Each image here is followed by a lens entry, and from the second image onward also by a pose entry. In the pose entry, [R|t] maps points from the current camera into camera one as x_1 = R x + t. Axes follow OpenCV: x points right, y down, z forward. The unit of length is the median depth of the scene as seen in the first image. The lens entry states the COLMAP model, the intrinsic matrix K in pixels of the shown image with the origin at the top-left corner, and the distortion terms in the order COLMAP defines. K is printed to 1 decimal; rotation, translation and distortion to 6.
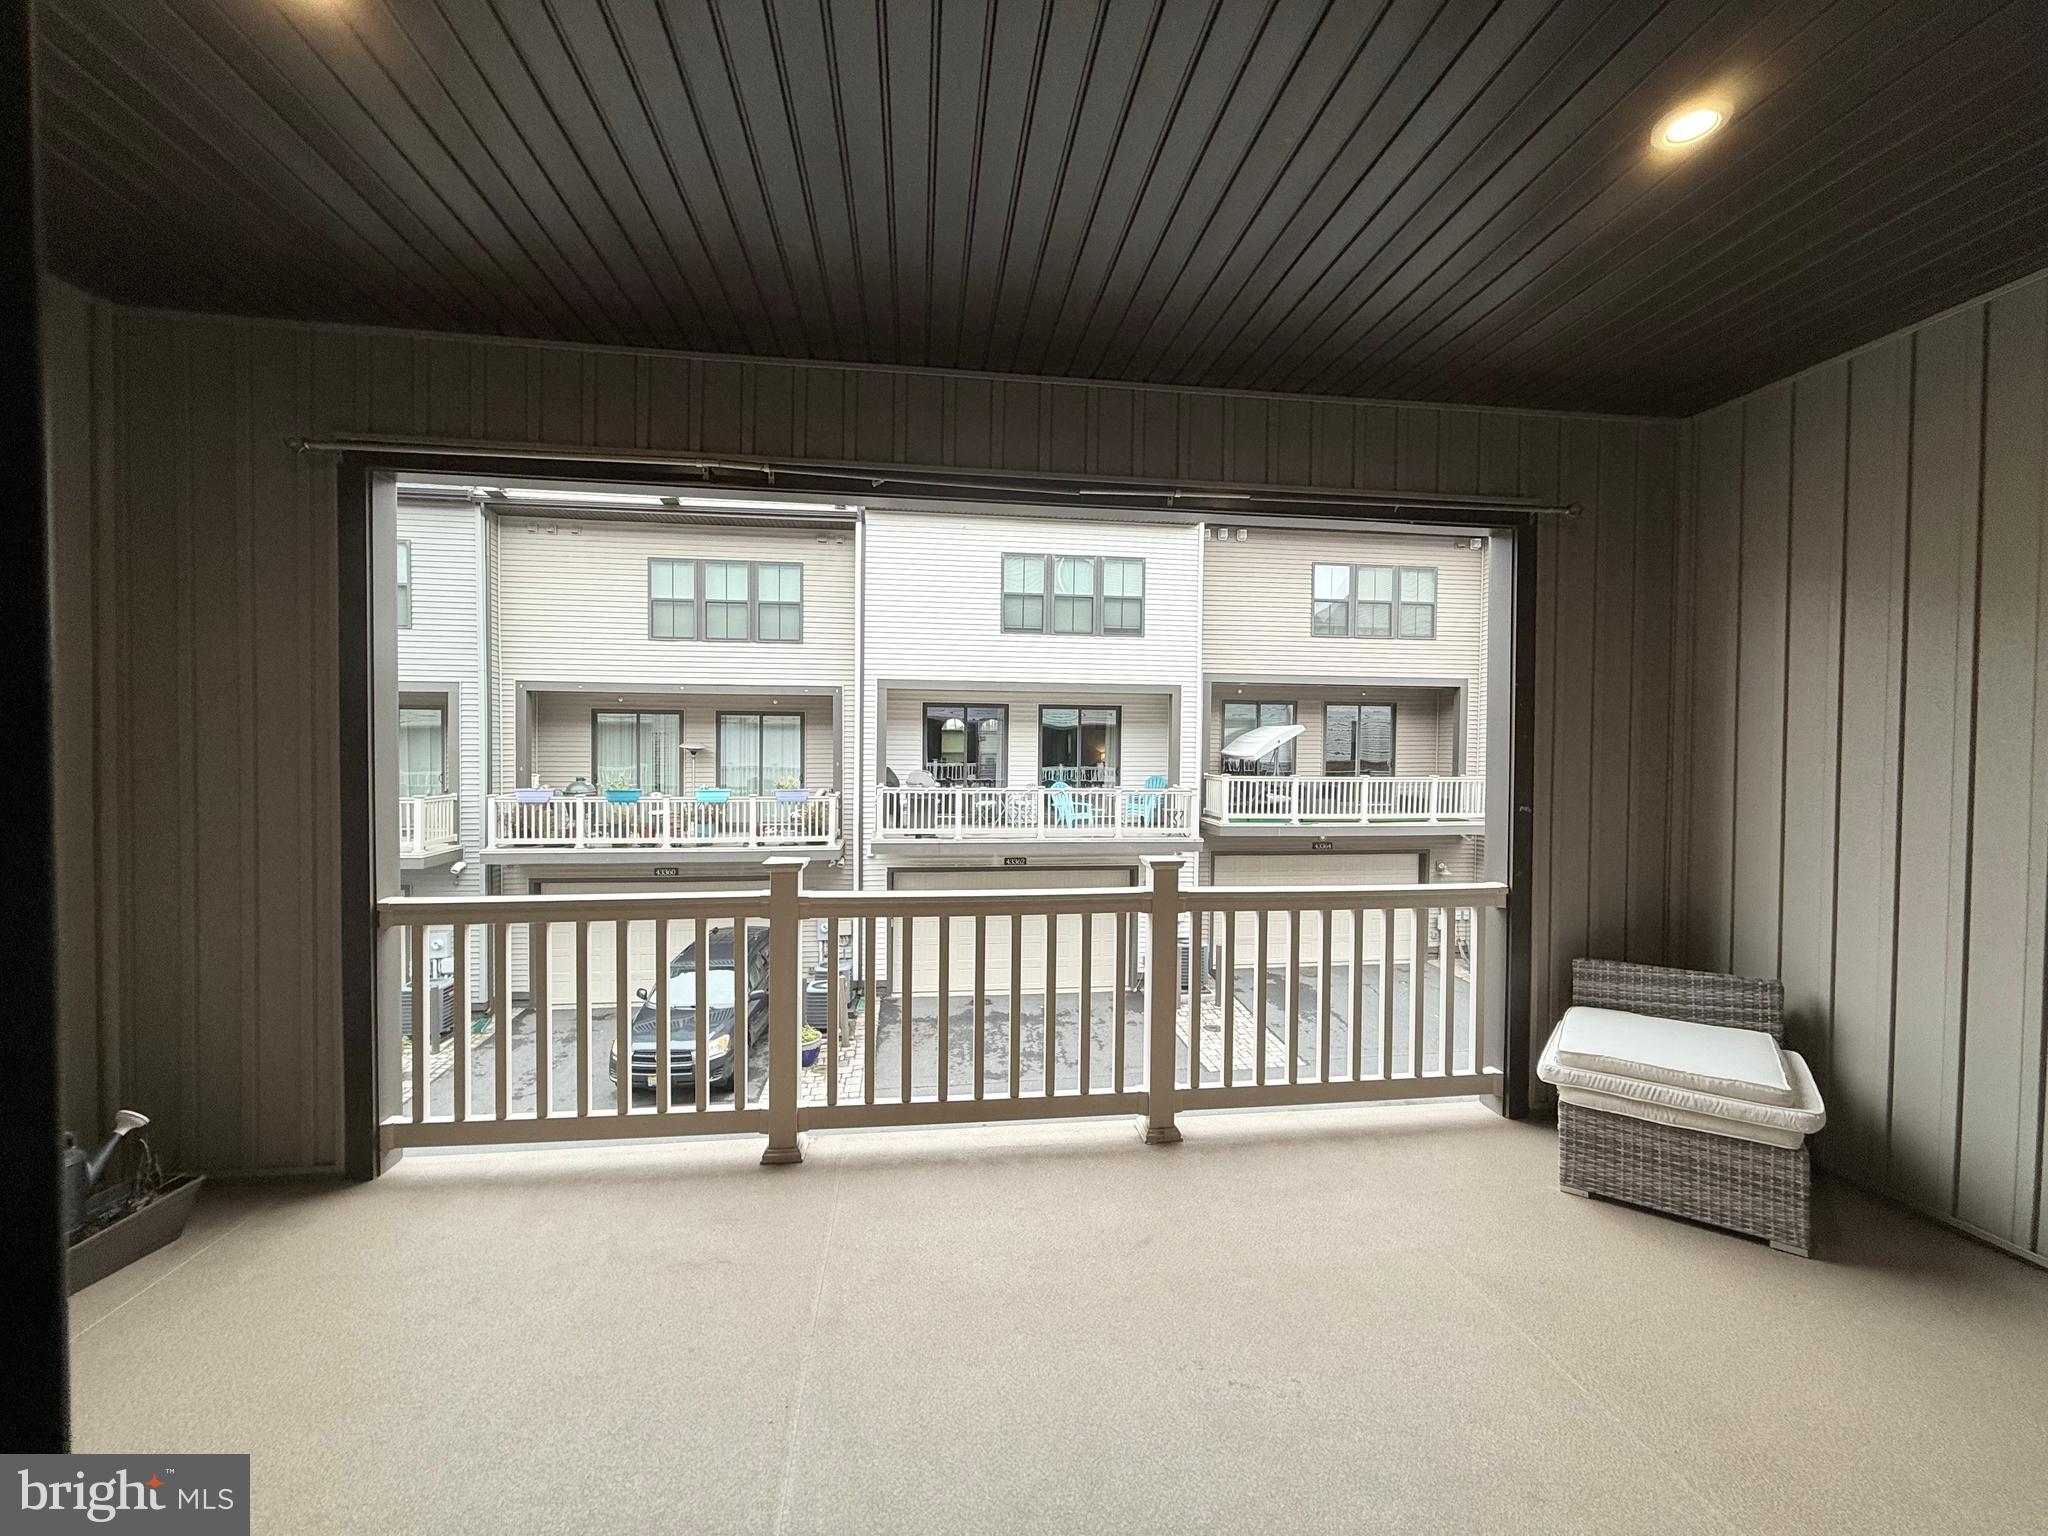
lens RADIAL K [[812.7, 0, 1019.5], [0, 812.7, 767.8], [0, 0, 1]] dist [-0.001651, 0.000681]
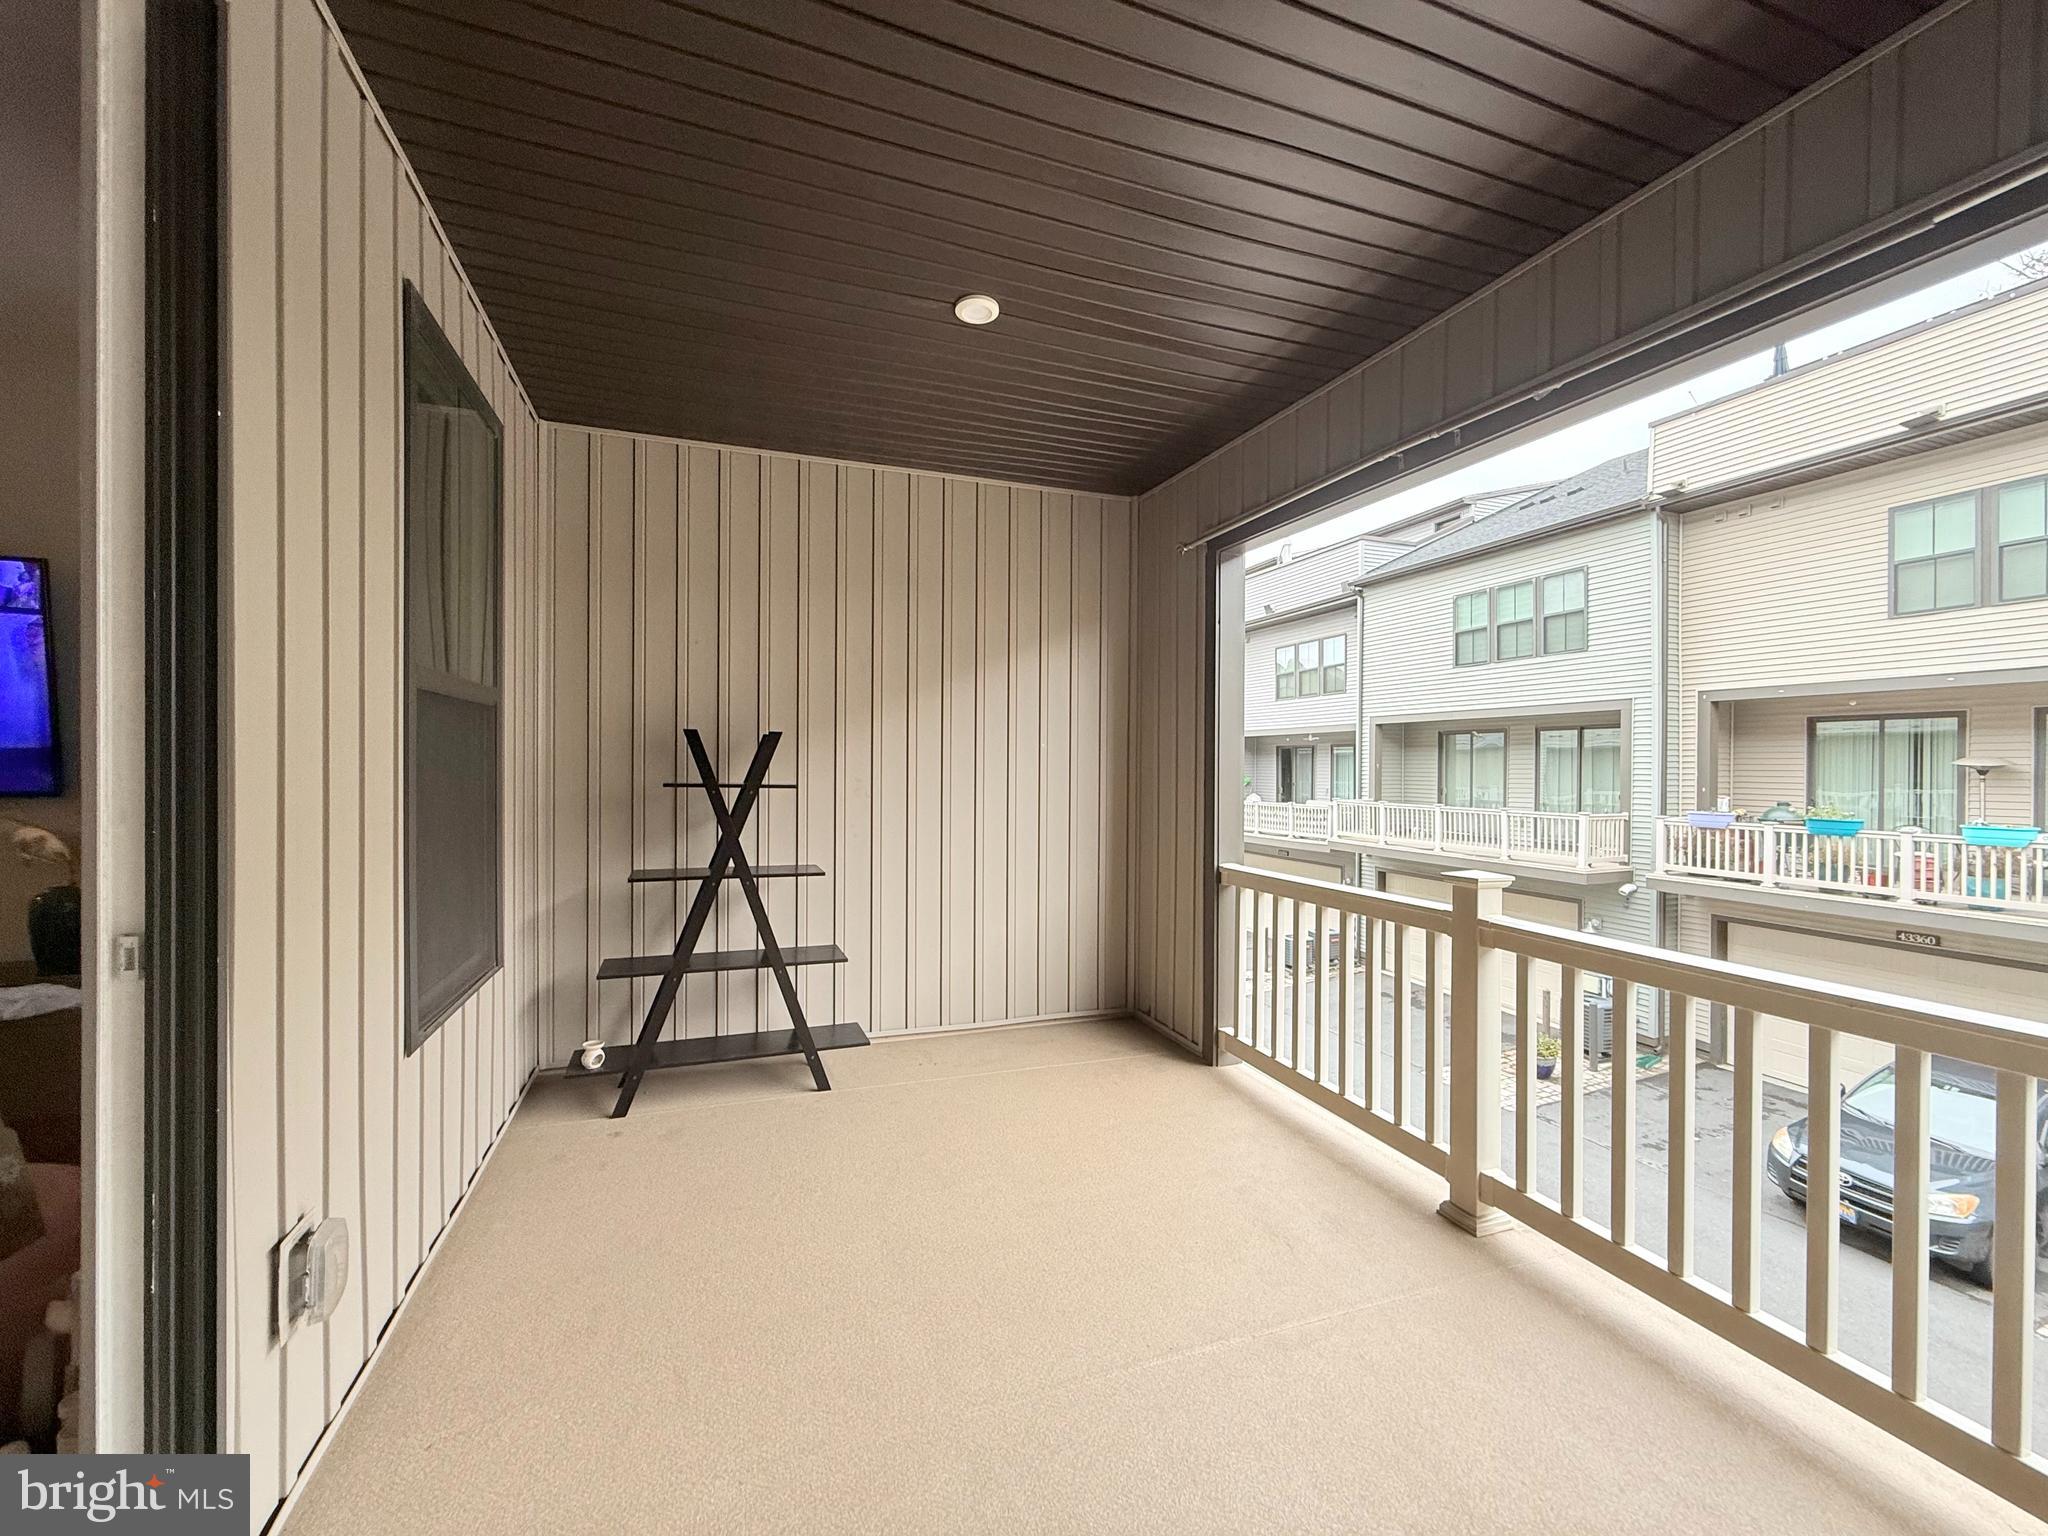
lens RADIAL K [[812.7, 0, 1019.5], [0, 812.7, 767.8], [0, 0, 1]] dist [-0.001651, 0.000681]
pose [[0.224556, -0.003731, -0.974454, 0.092141], [-0.024412, 0.999657, -0.009454, 0.004458], [0.974155, 0.025912, 0.224388, 0.070934]]
